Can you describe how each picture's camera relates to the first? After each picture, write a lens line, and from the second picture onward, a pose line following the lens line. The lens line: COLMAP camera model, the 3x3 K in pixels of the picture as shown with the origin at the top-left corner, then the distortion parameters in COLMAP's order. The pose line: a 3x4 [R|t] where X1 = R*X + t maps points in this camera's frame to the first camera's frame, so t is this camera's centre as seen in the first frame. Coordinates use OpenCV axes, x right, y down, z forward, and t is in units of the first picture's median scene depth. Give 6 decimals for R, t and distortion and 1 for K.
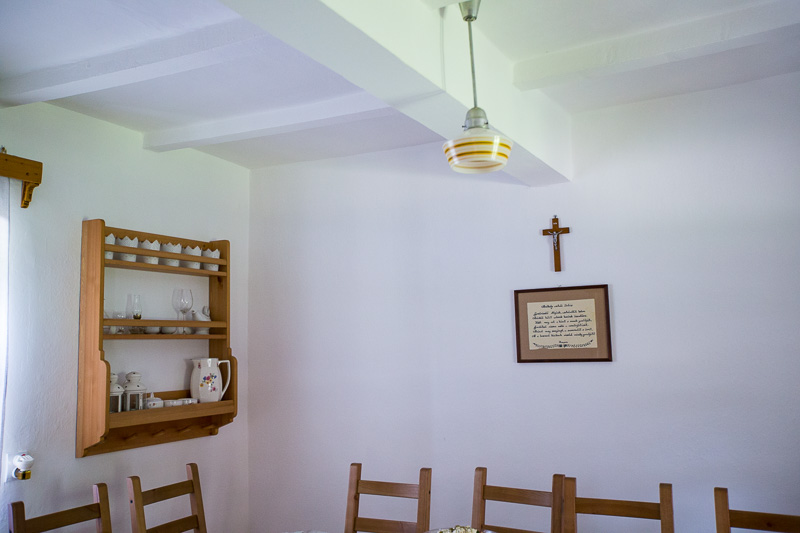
lens RADIAL K [[744.0, 0, 397.4], [0, 744.0, 269.8], [0, 0, 1]] dist [0.074058, 0.000000]
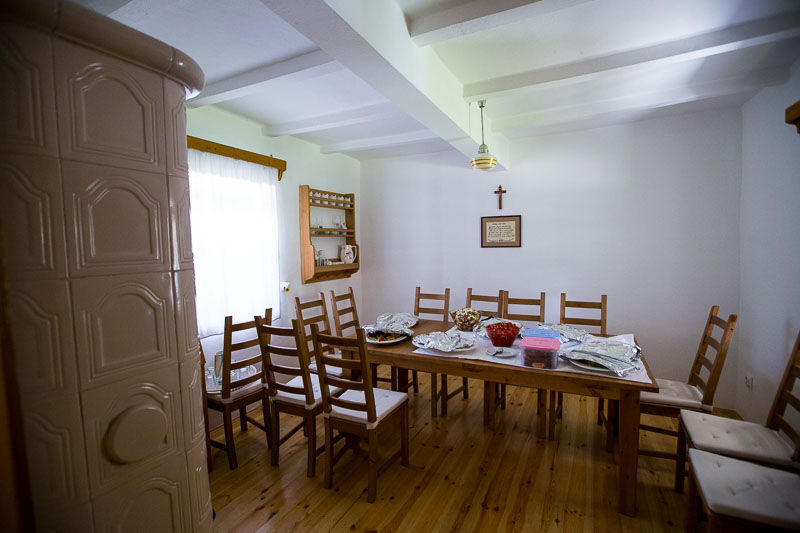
lens RADIAL K [[368.4, 0, 403.4], [0, 368.4, 270.5], [0, 0, 1]] dist [-0.029091, 0.005980]
pose [[0.999698, 0.004421, 0.024176, -0.120692], [-0.008663, 0.983941, 0.178286, -0.011722], [-0.023000, -0.178441, 0.983682, -0.173404]]
